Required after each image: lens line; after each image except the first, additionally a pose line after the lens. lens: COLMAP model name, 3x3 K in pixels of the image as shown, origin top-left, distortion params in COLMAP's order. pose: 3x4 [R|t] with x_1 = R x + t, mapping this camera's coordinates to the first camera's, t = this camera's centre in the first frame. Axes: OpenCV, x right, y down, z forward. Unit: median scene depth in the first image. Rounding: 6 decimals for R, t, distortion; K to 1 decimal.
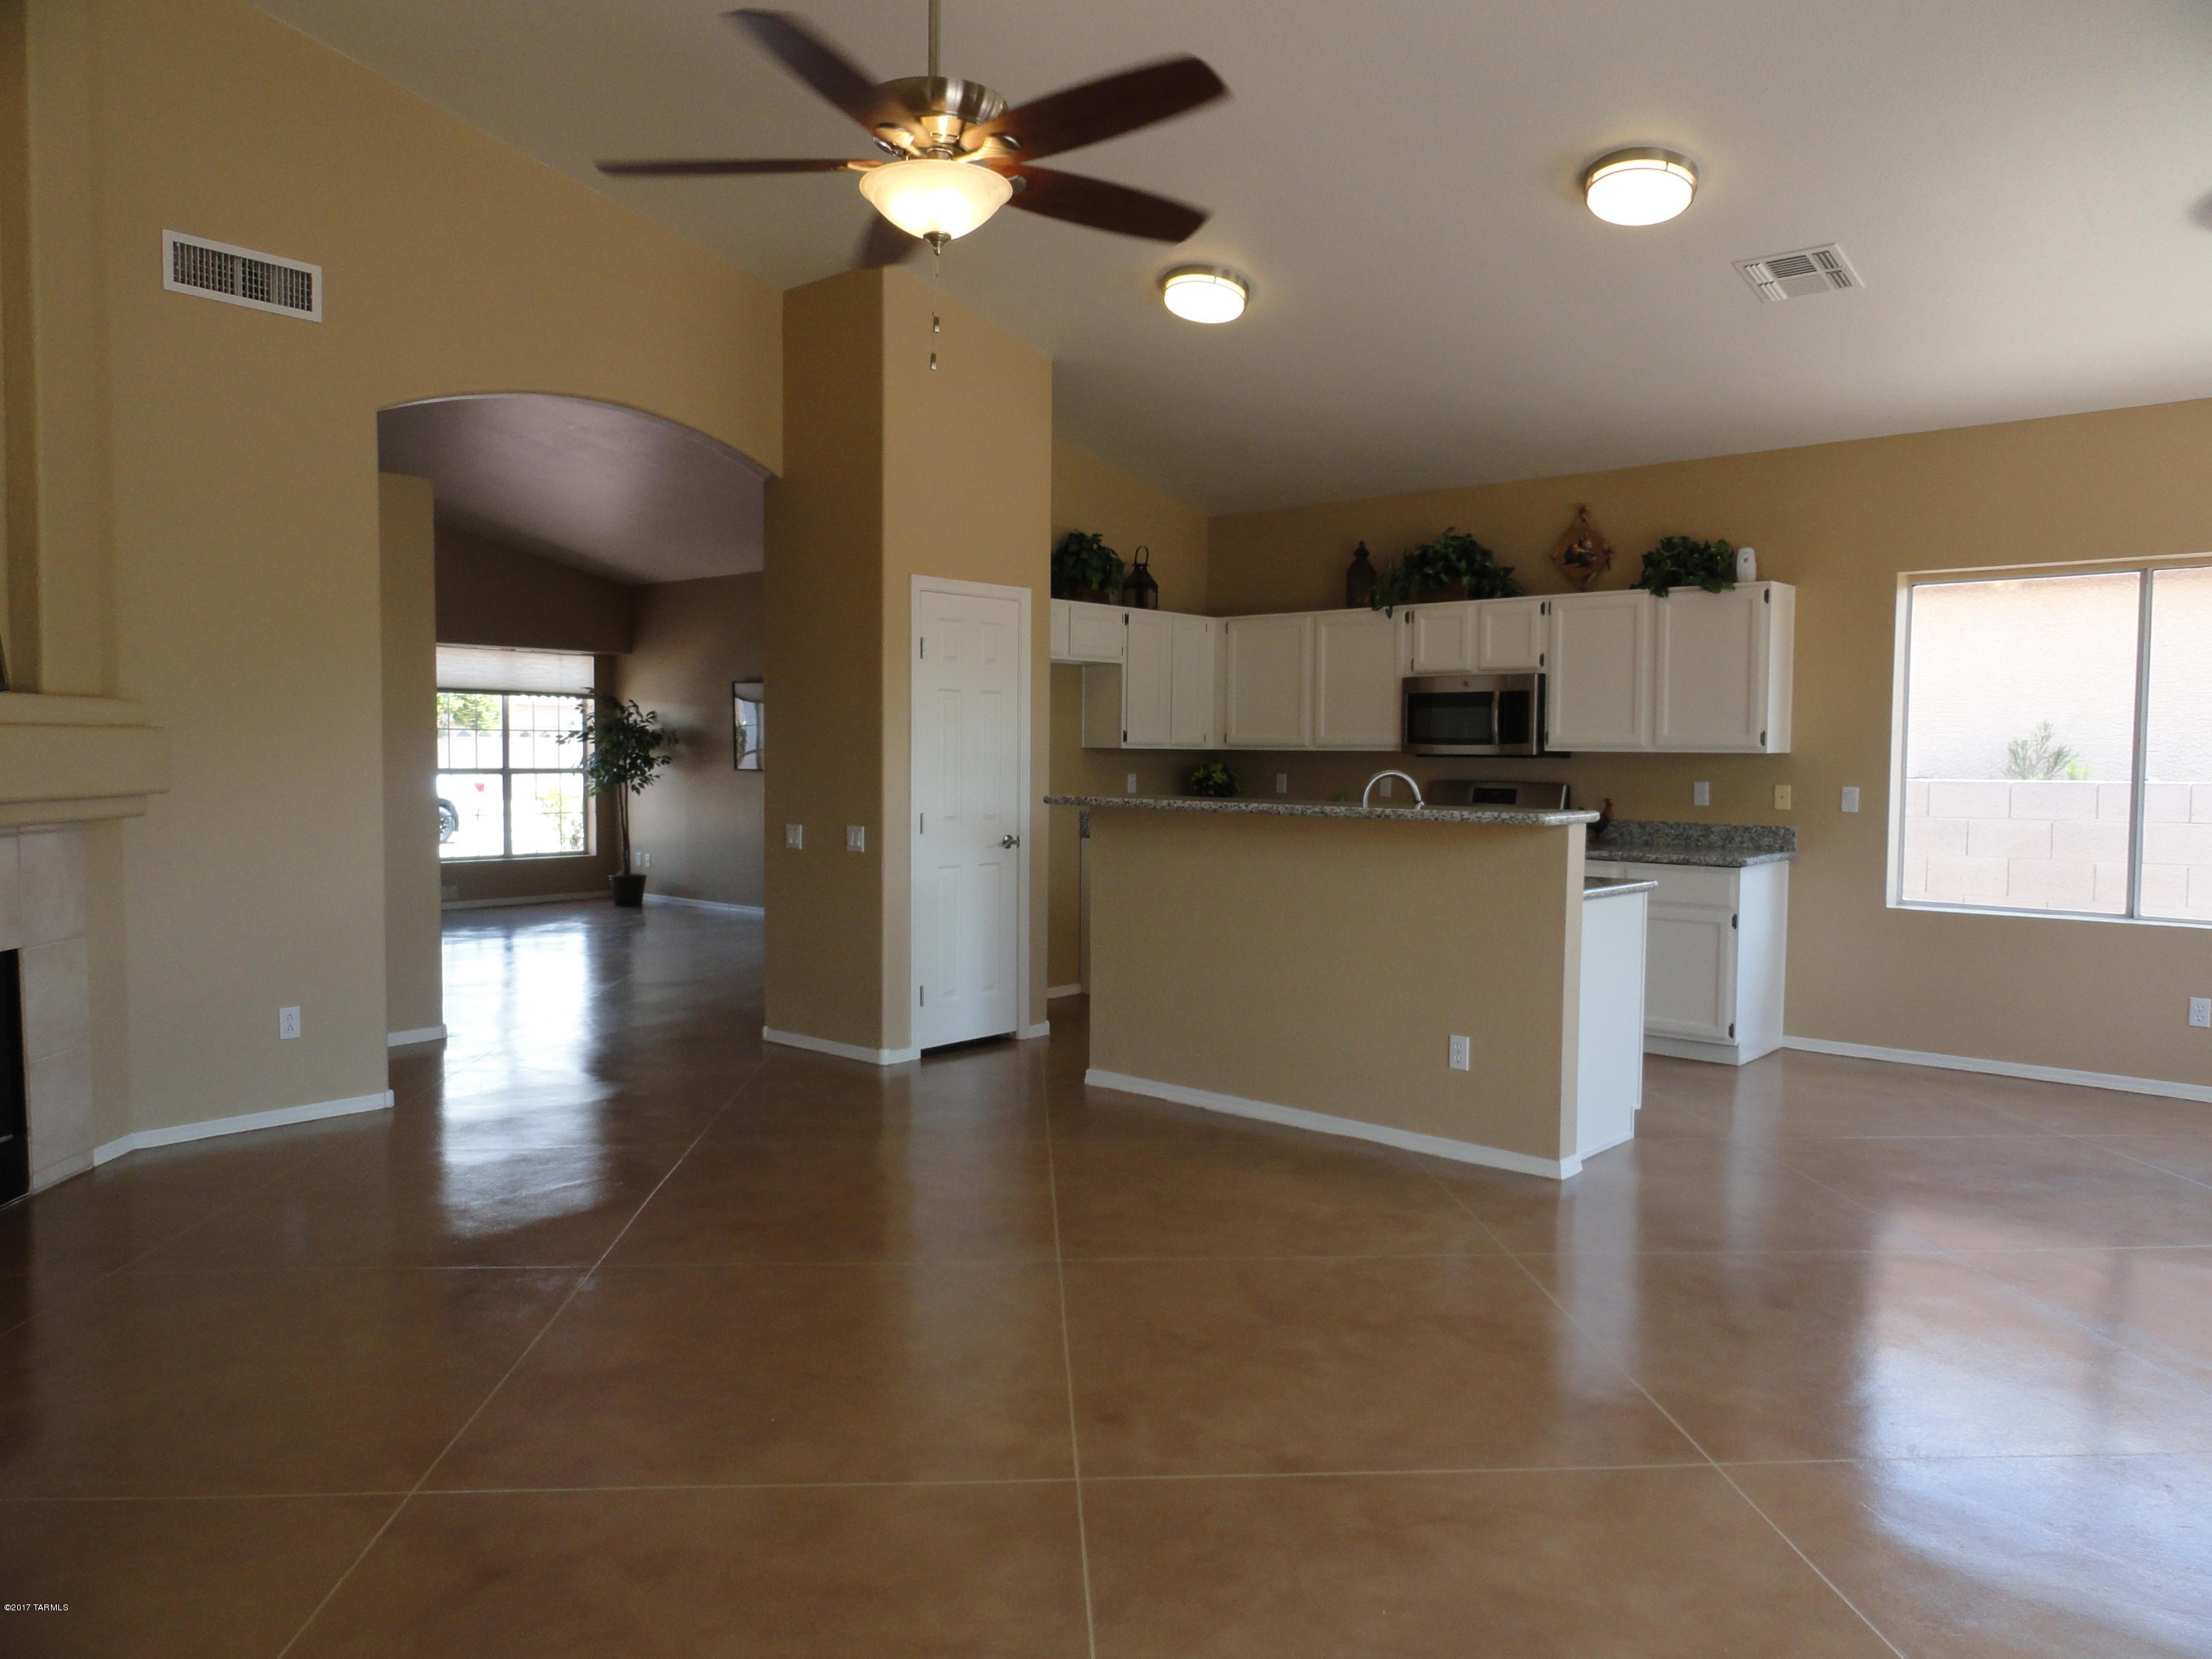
lens RADIAL K [[1536.5, 0, 1108.5], [0, 1536.5, 840.5], [0, 0, 1]] dist [-0.003880, 0.000091]
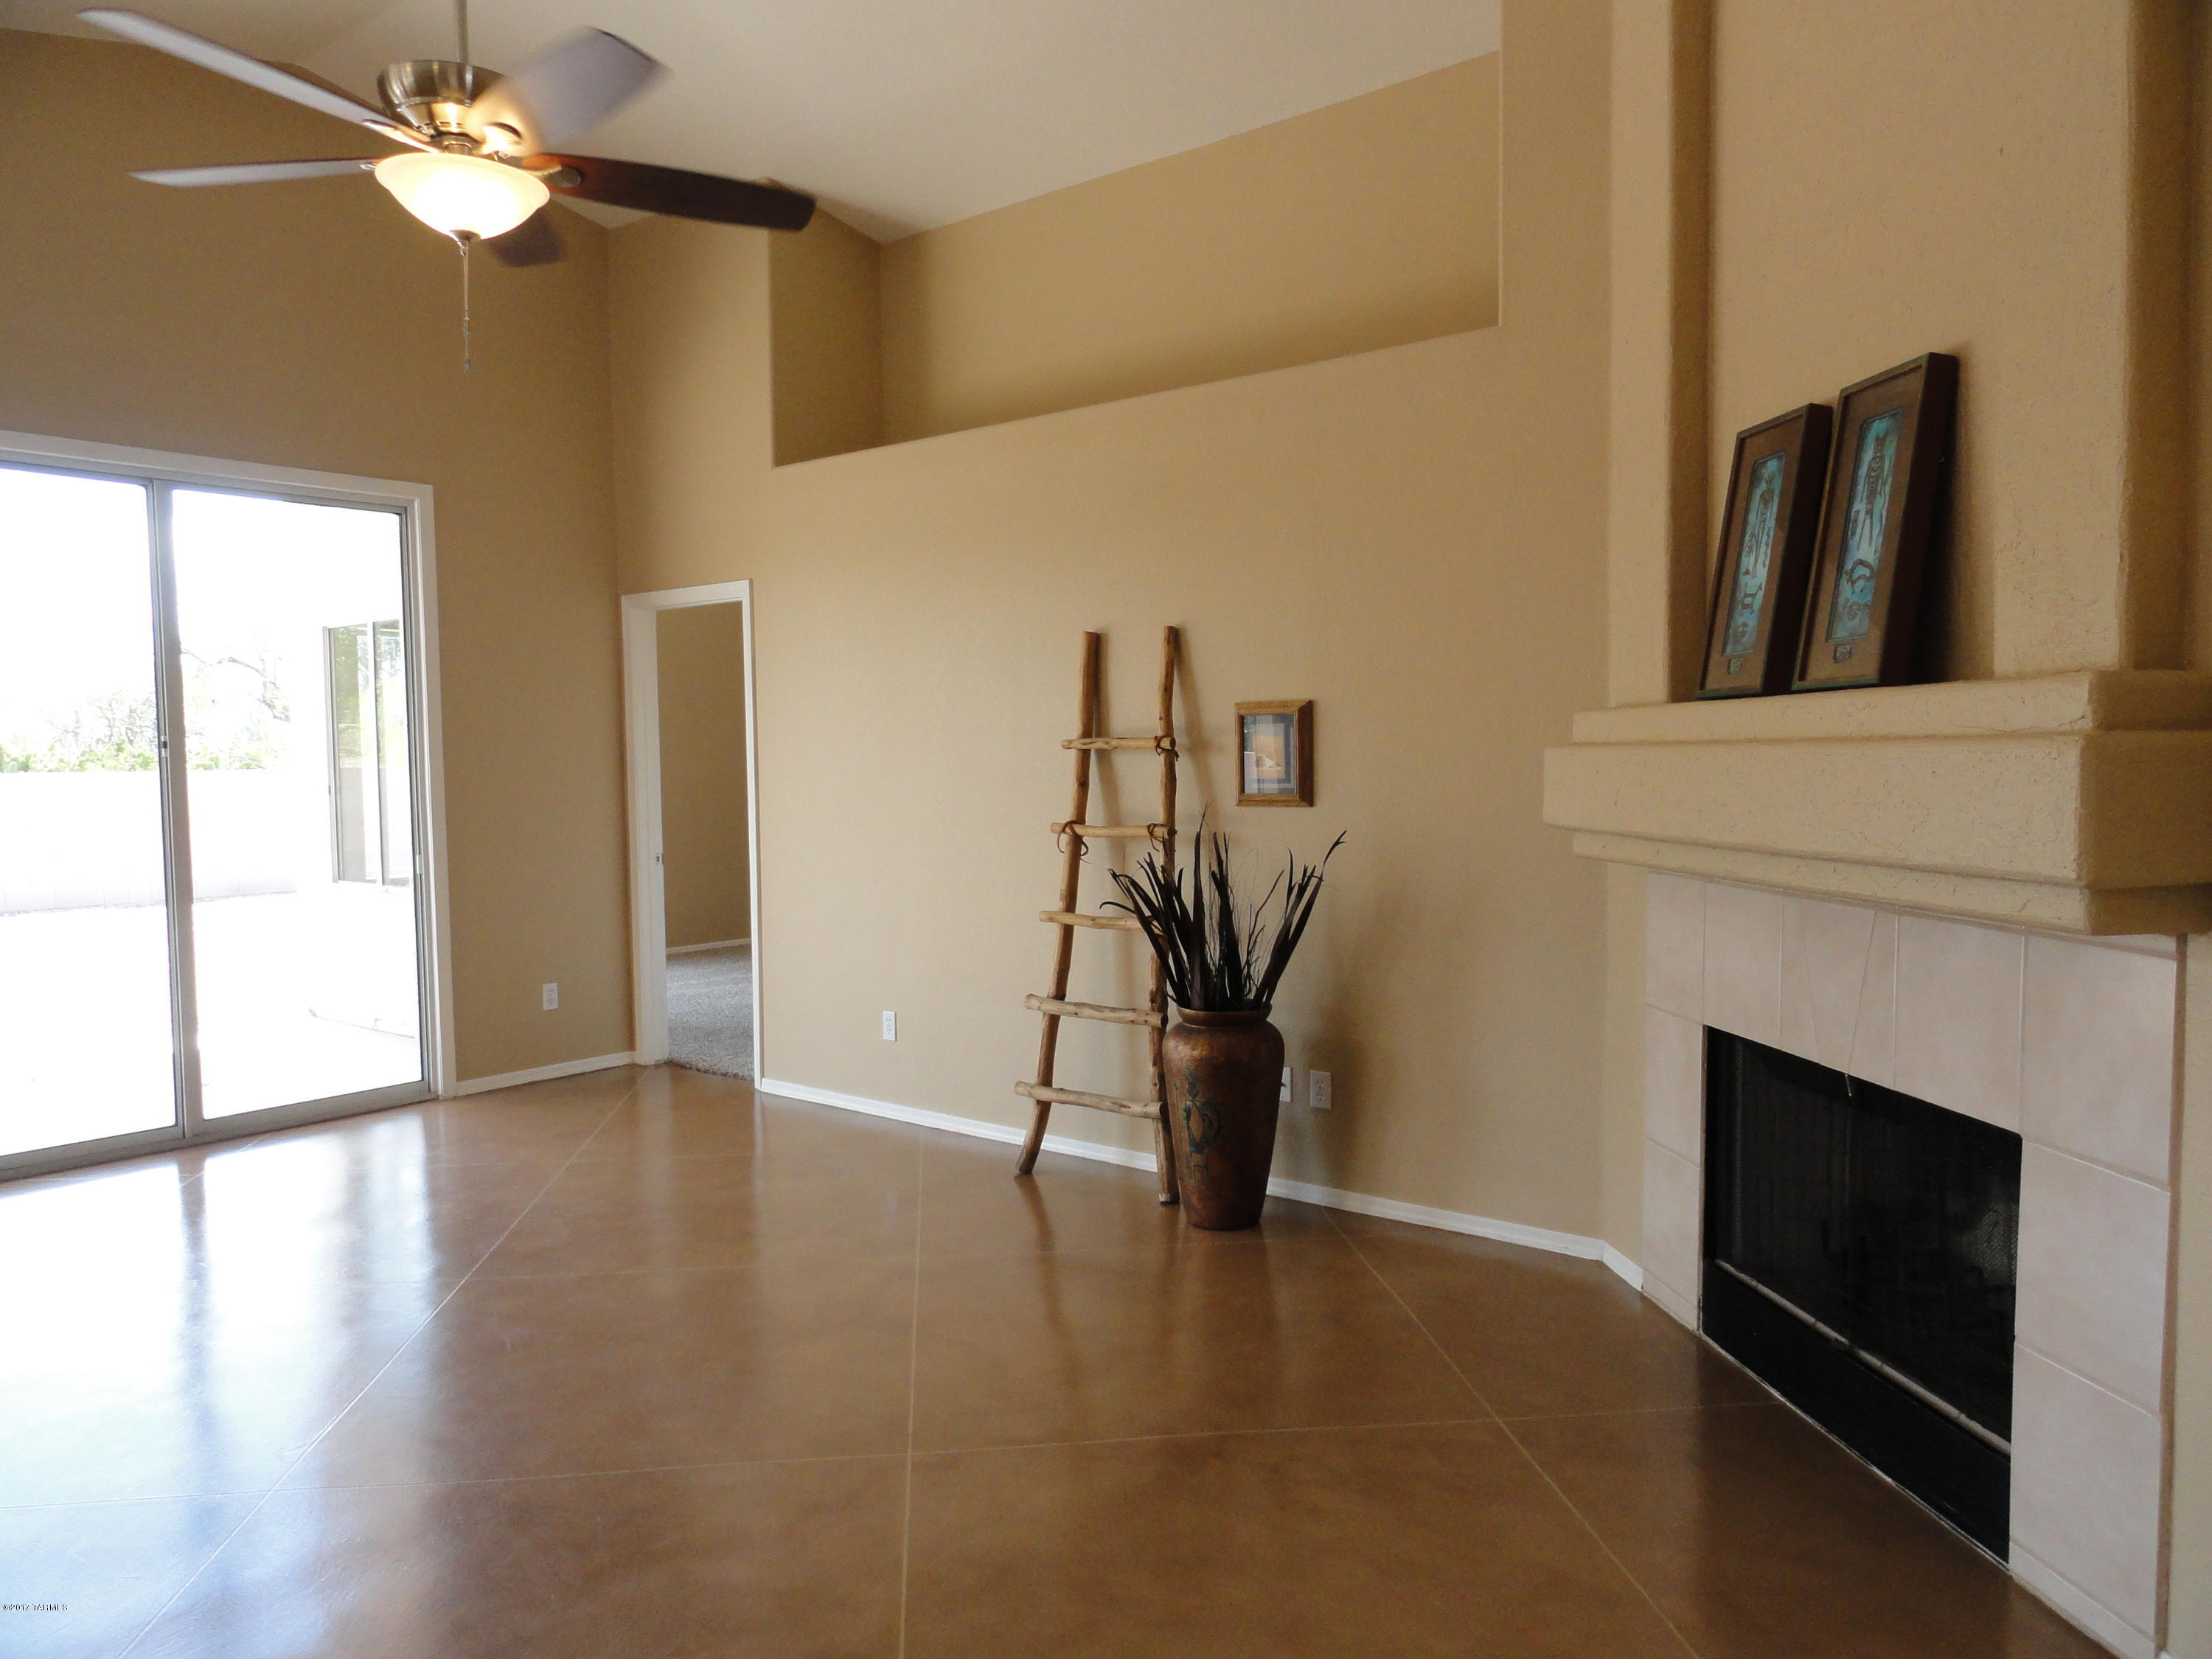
lens RADIAL K [[1543.1, 0, 1100.7], [0, 1543.1, 837.0], [0, 0, 1]] dist [-0.001611, 0.000159]
pose [[-0.998930, 0.007349, -0.045655, -0.212361], [0.002194, 0.993711, 0.111950, -0.061696], [0.046191, 0.111730, -0.992665, 0.926442]]
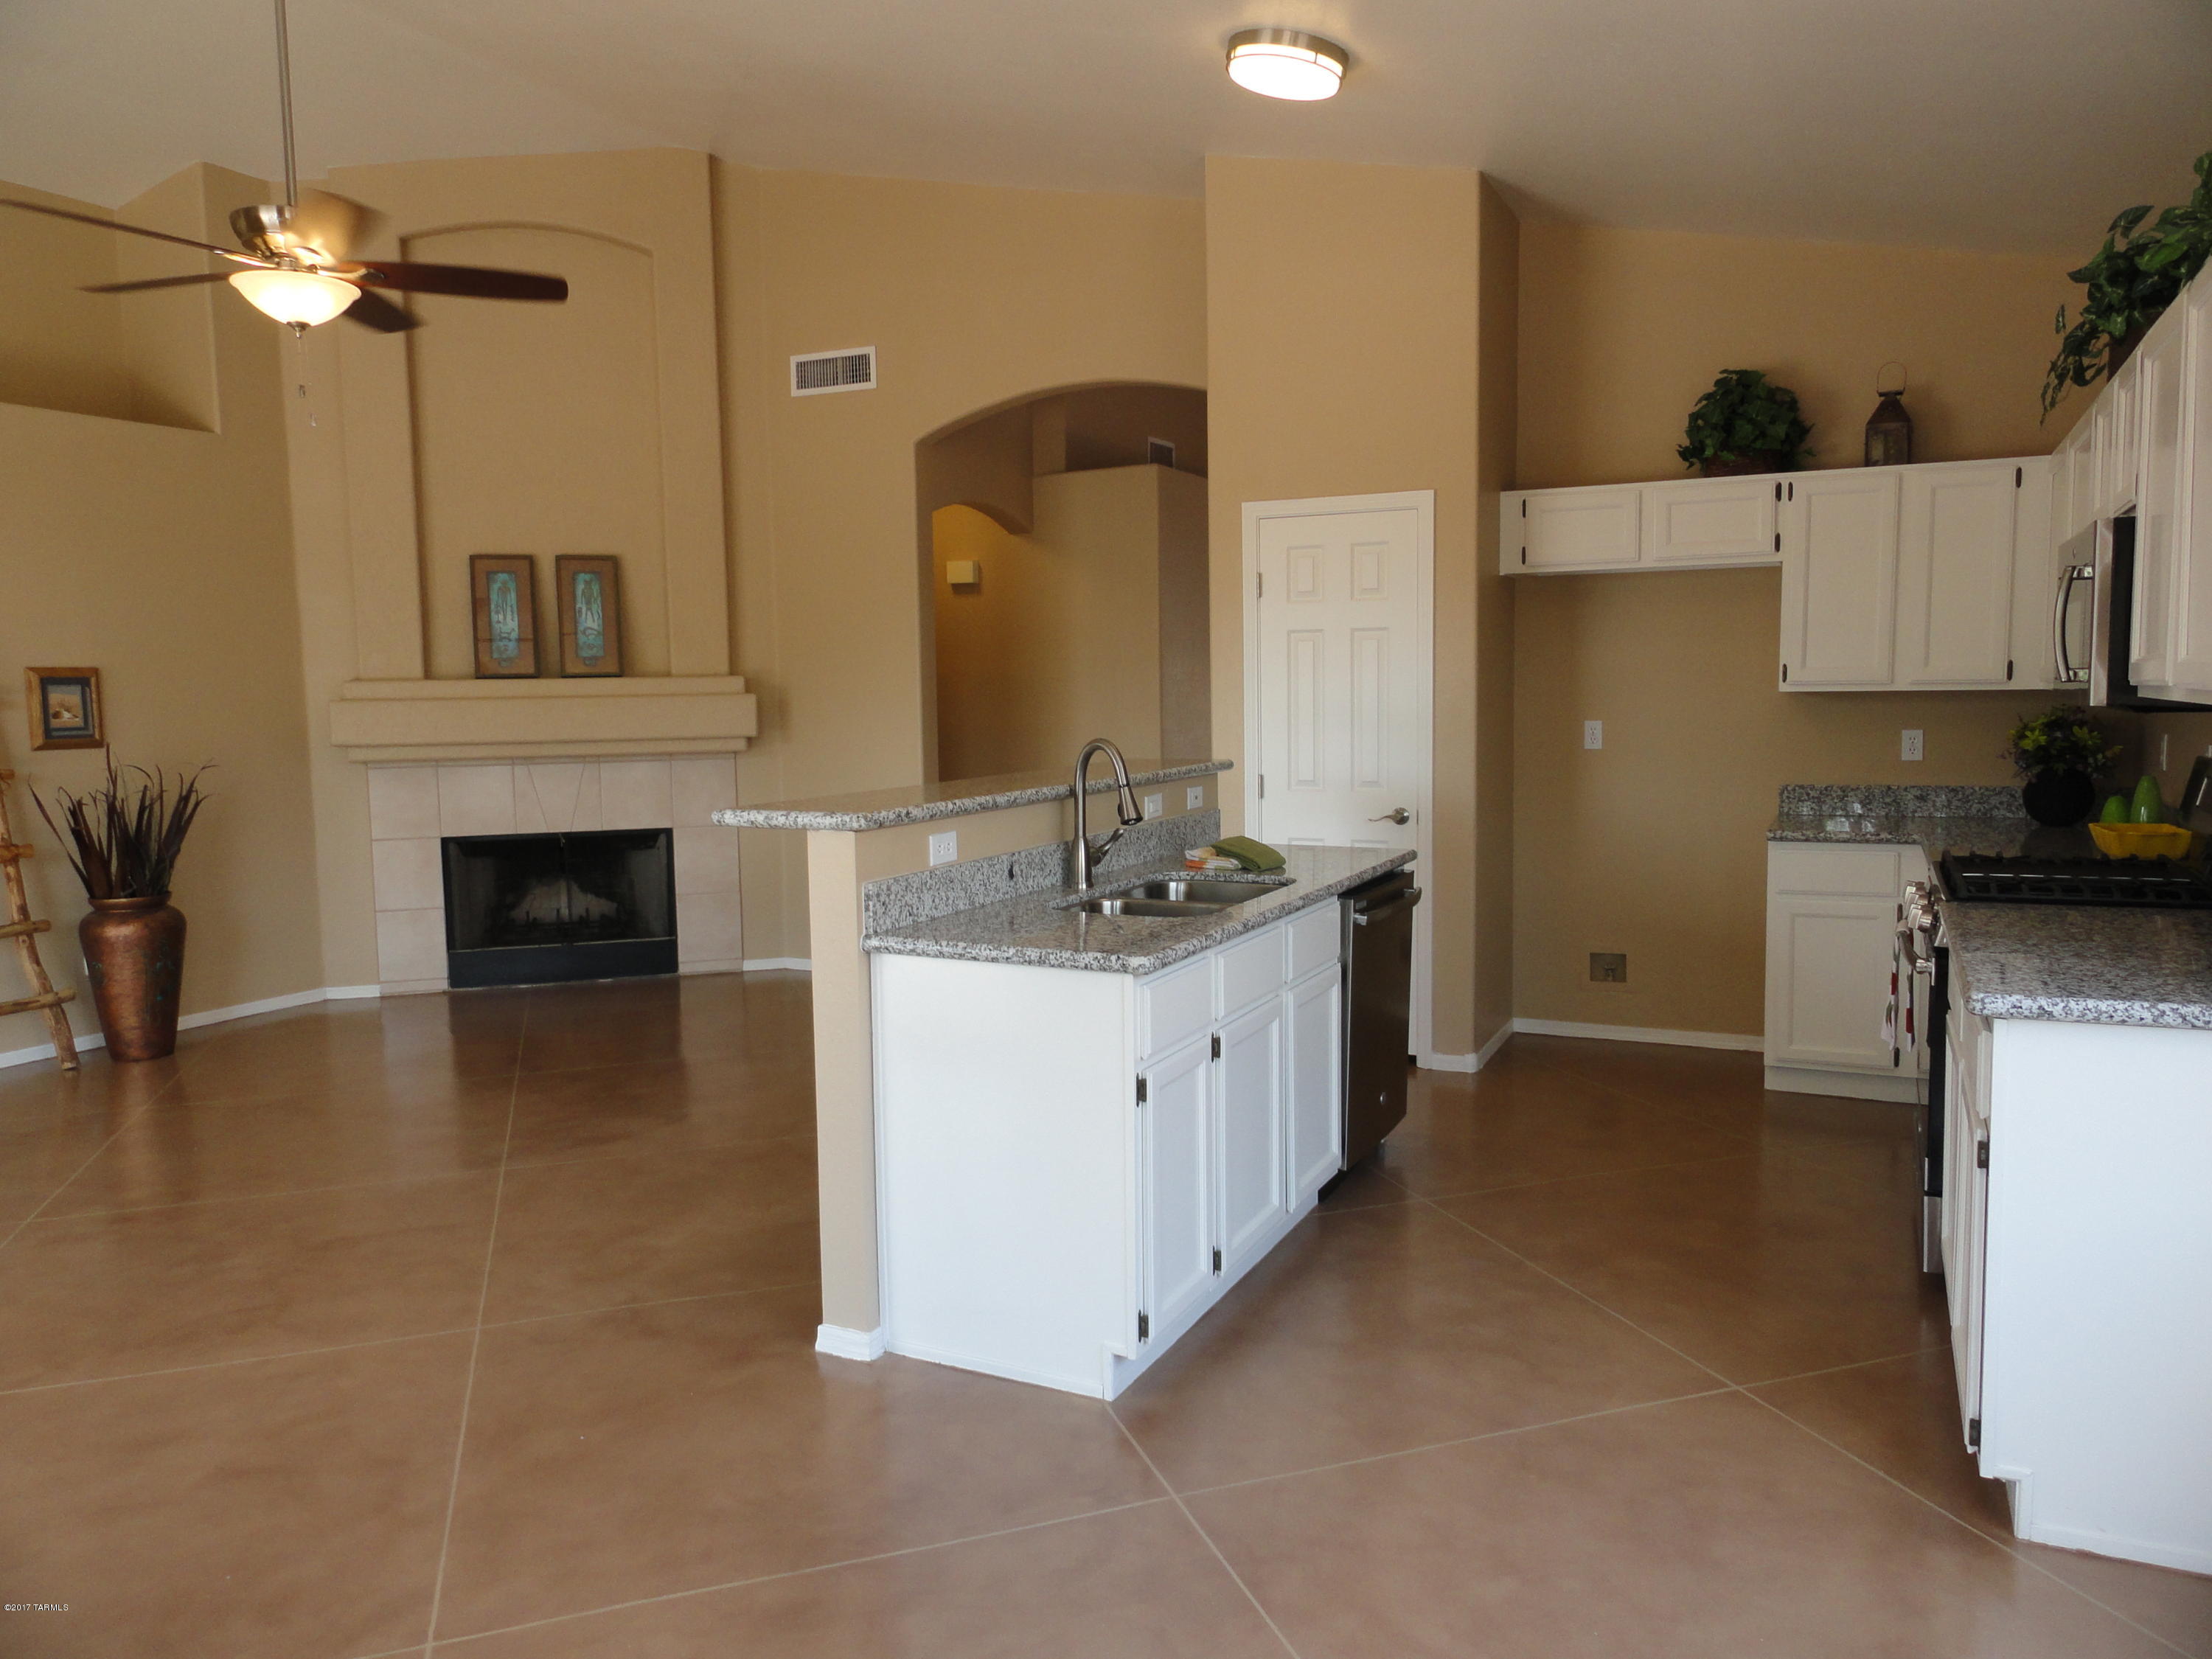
lens RADIAL K [[1535.8, 0, 1108.0], [0, 1535.8, 835.2], [0, 0, 1]] dist [-0.003233, 0.005444]
pose [[0.268462, 0.082548, -0.959747, 0.626503], [-0.039882, 0.996420, 0.074546, -0.040282], [0.962464, 0.018264, 0.270793, 0.607561]]
